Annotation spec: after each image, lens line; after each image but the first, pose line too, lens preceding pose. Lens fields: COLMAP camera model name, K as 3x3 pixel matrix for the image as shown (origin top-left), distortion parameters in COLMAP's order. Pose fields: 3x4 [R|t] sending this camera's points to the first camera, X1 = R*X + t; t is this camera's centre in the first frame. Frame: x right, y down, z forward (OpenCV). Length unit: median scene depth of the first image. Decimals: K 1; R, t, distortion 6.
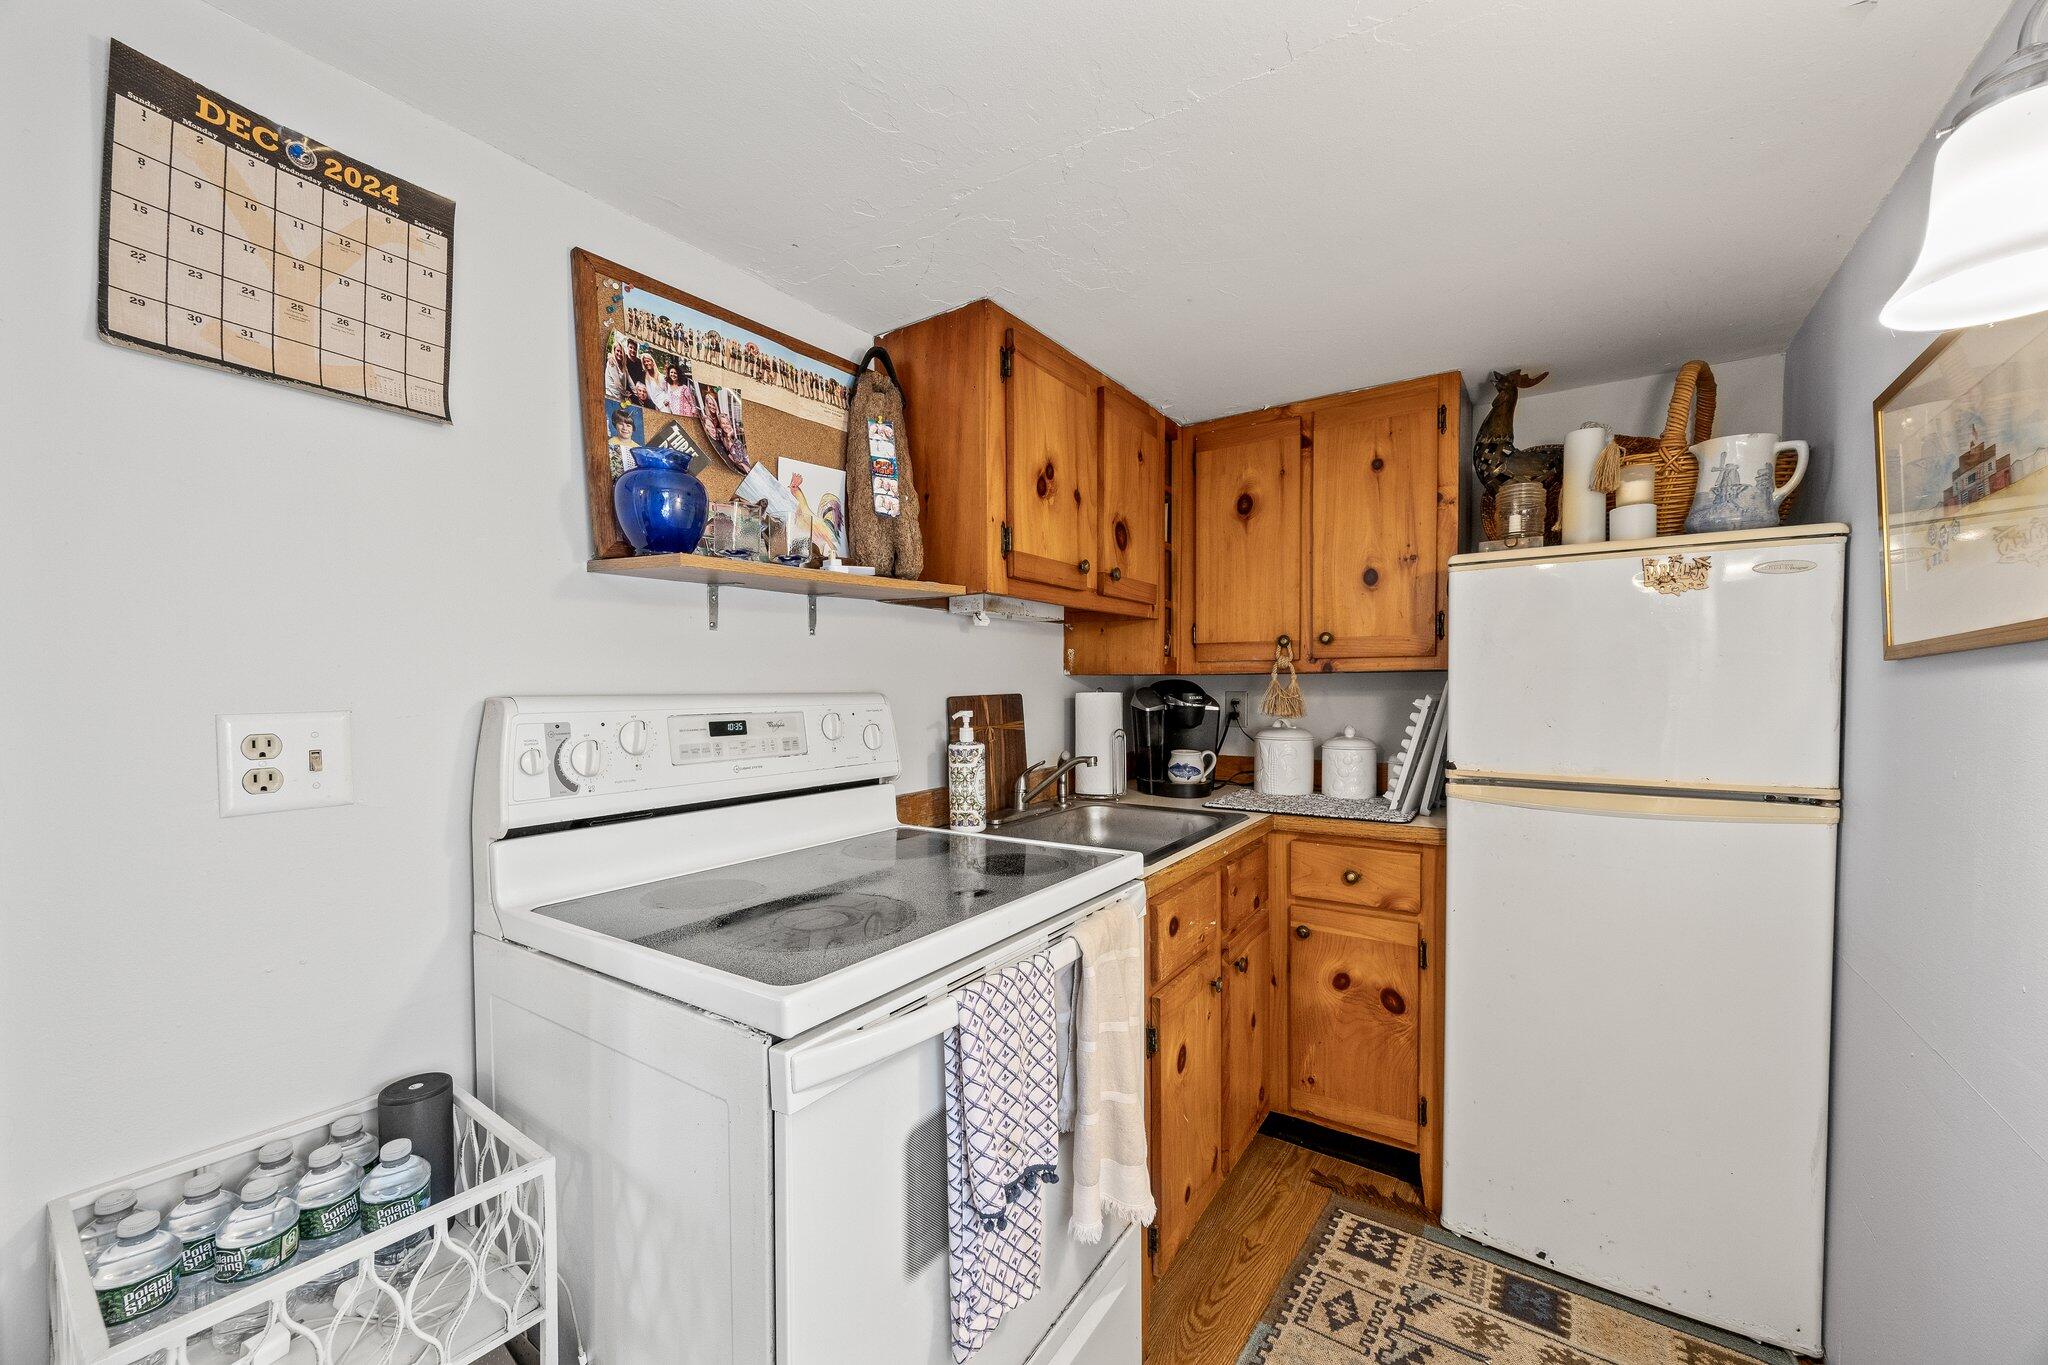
lens RADIAL K [[779.5, 0, 1027.7], [0, 779.5, 682.9], [0, 0, 1]] dist [-0.004086, 0.000219]
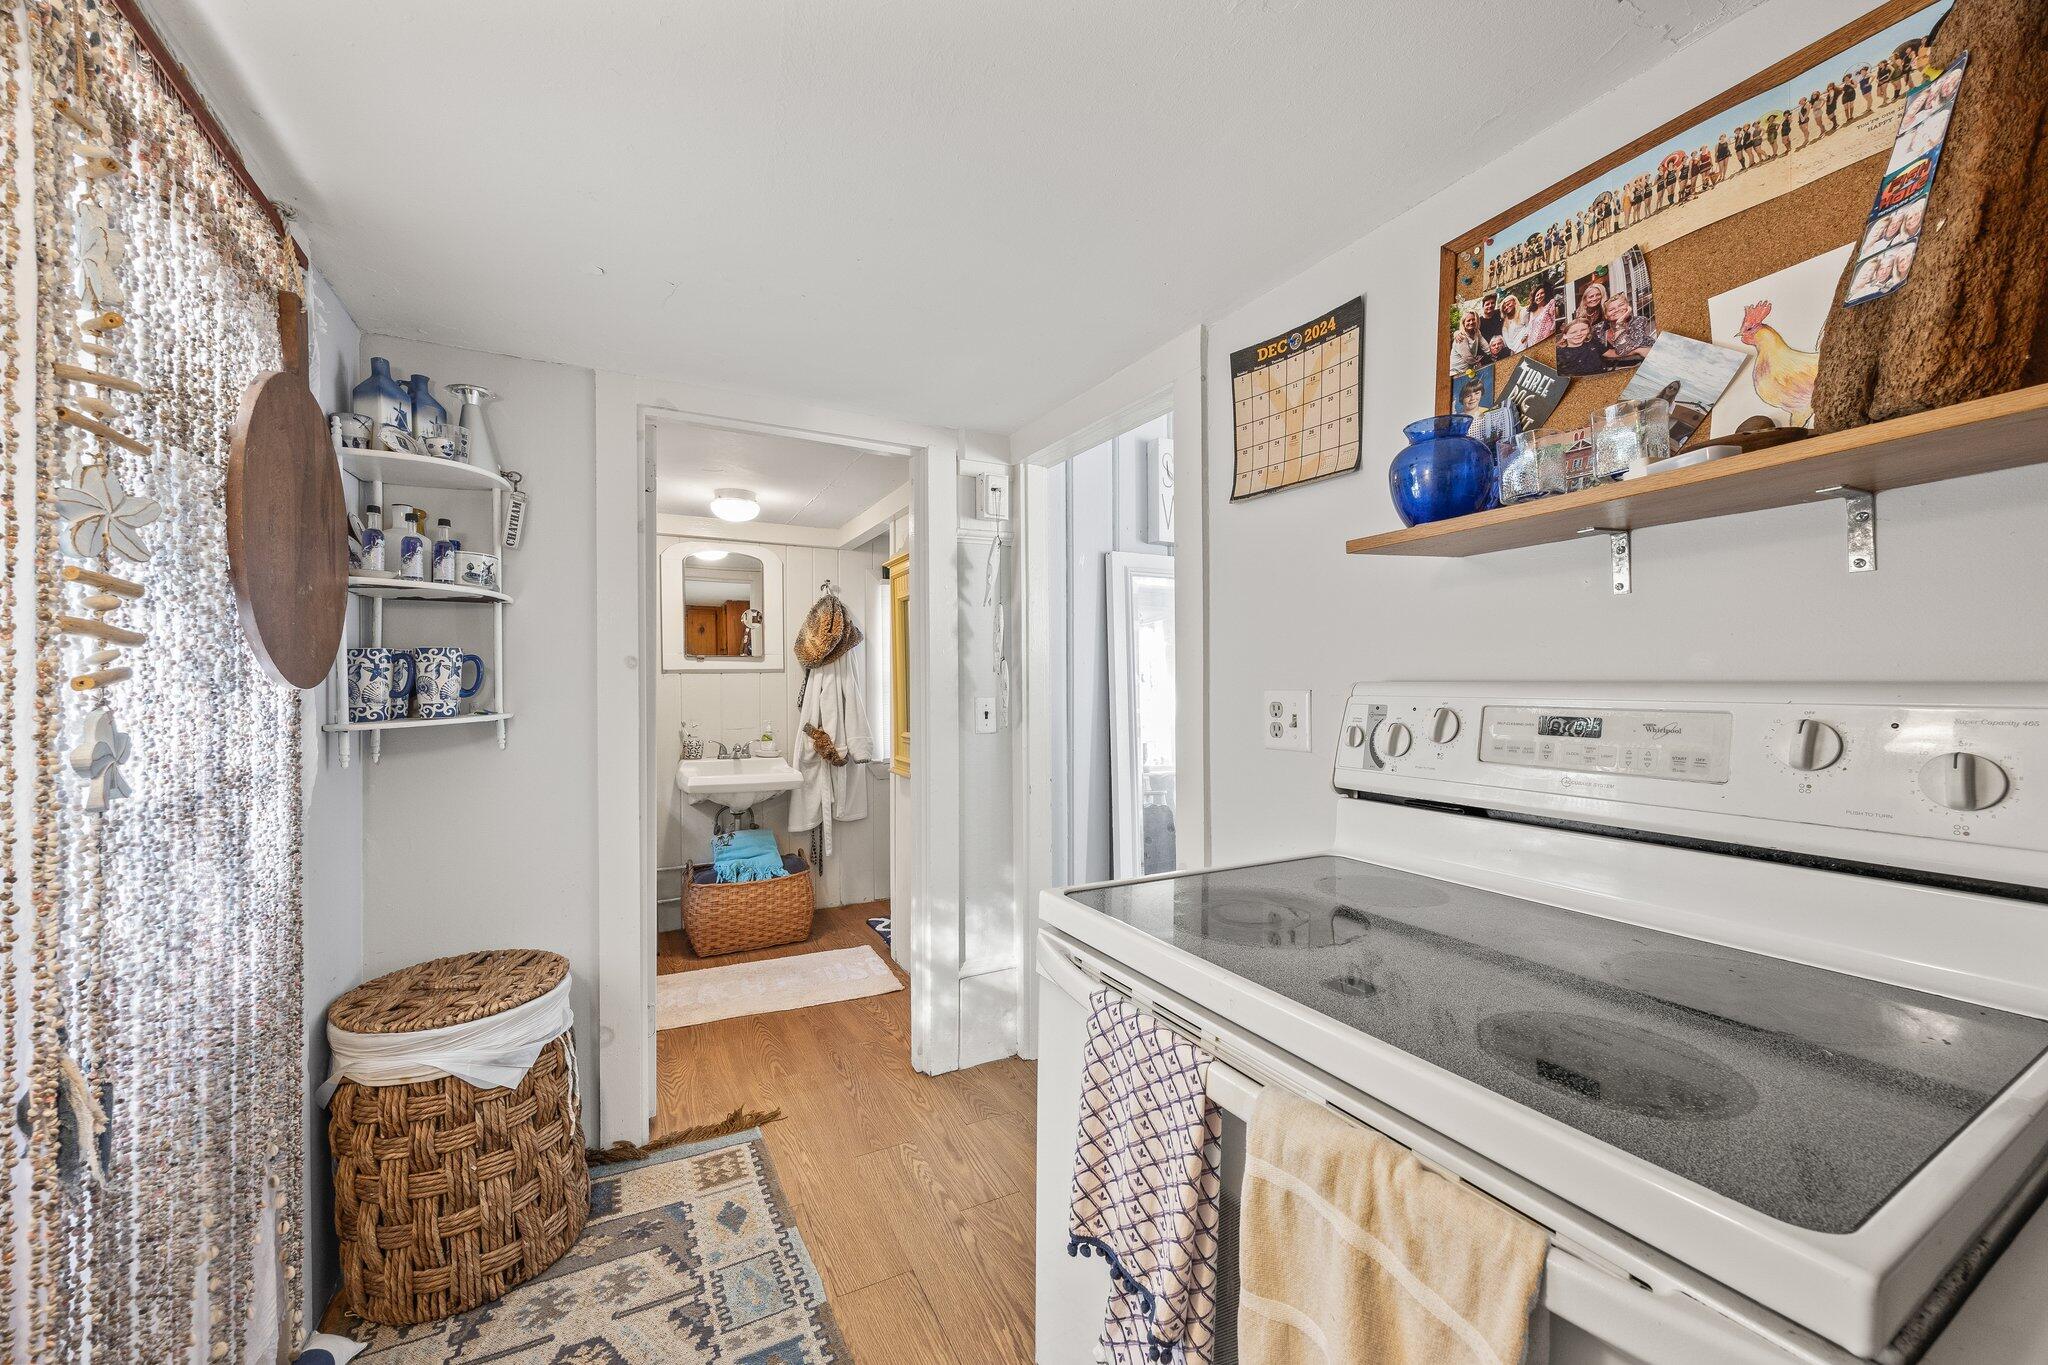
lens RADIAL K [[779.5, 0, 1028.5], [0, 779.5, 678.8], [0, 0, 1]] dist [-0.004086, 0.000219]
pose [[-0.453854, -0.001334, -0.891075, 0.560039], [0.003235, 0.999990, -0.003145, 0.013329], [0.891070, -0.004310, -0.453845, 0.937193]]
